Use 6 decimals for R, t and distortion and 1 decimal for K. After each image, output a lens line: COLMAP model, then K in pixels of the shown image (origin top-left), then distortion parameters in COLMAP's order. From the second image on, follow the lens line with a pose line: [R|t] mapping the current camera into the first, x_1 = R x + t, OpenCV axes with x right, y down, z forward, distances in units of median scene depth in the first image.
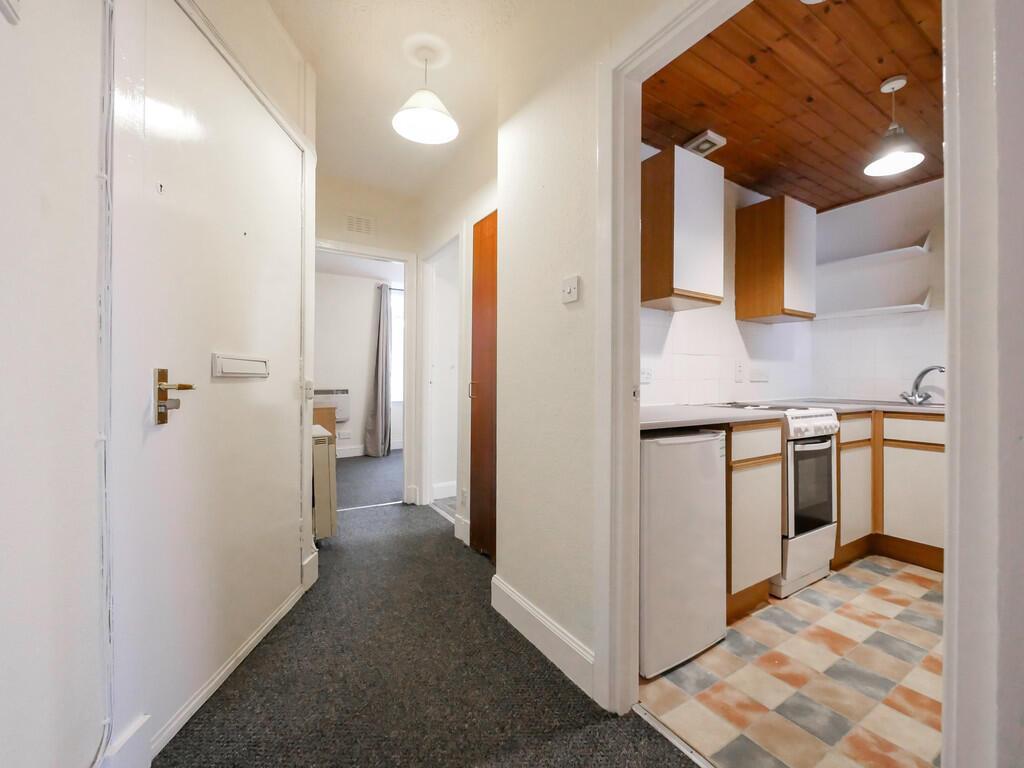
lens RADIAL K [[428.7, 0, 512.9], [0, 428.7, 377.3], [0, 0, 1]] dist [-0.004122, -0.000246]
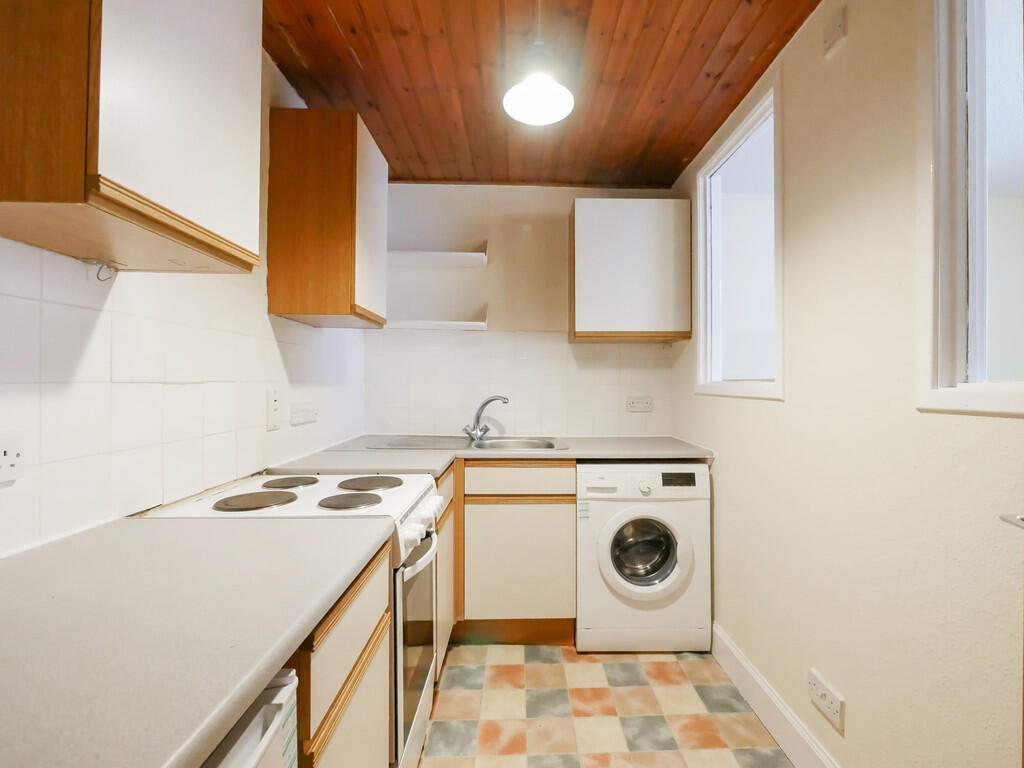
lens RADIAL K [[470.9, 0, 531.8], [0, 470.9, 383.0], [0, 0, 1]] dist [-0.005482, 0.000246]
pose [[0.499097, 0.000219, 0.866546, 0.205549], [-0.006057, 0.999976, 0.003236, -0.059588], [-0.866525, -0.006864, 0.499087, 0.489861]]
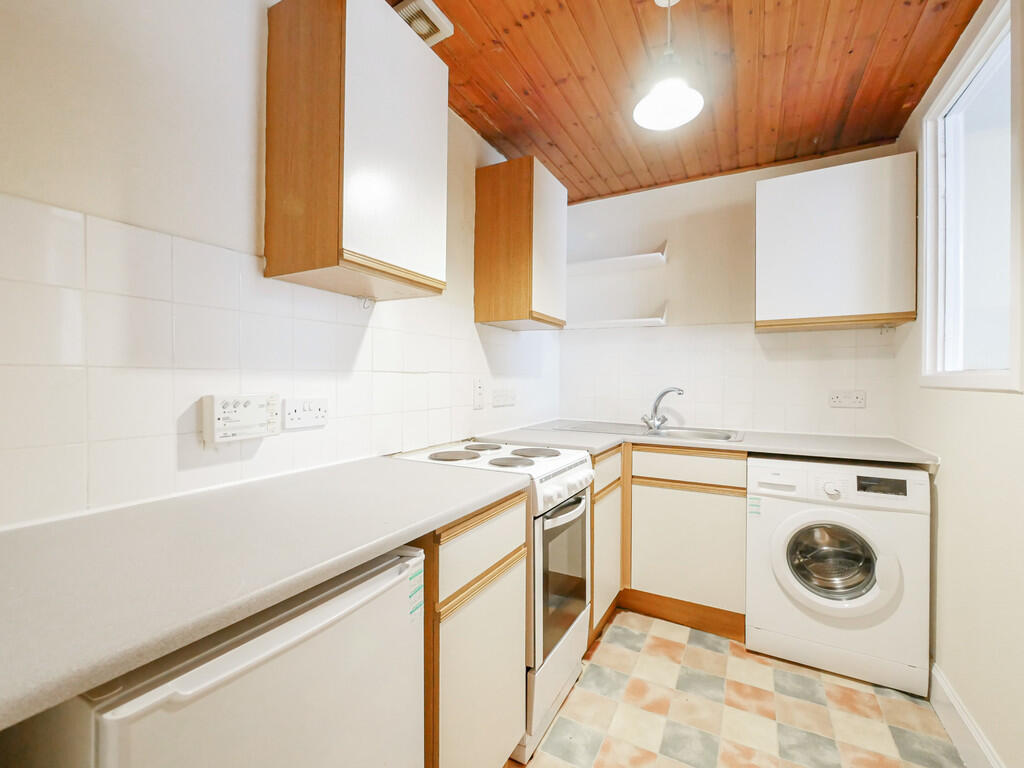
lens RADIAL K [[440.5, 0, 512.0], [0, 440.5, 384.0], [0, 0, 1]] dist [-0.003645, -0.000169]
pose [[0.869757, -0.003010, 0.493471, 0.242328], [-0.004831, 0.999882, 0.014614, -0.048642], [-0.493457, -0.015095, 0.869639, 0.375912]]
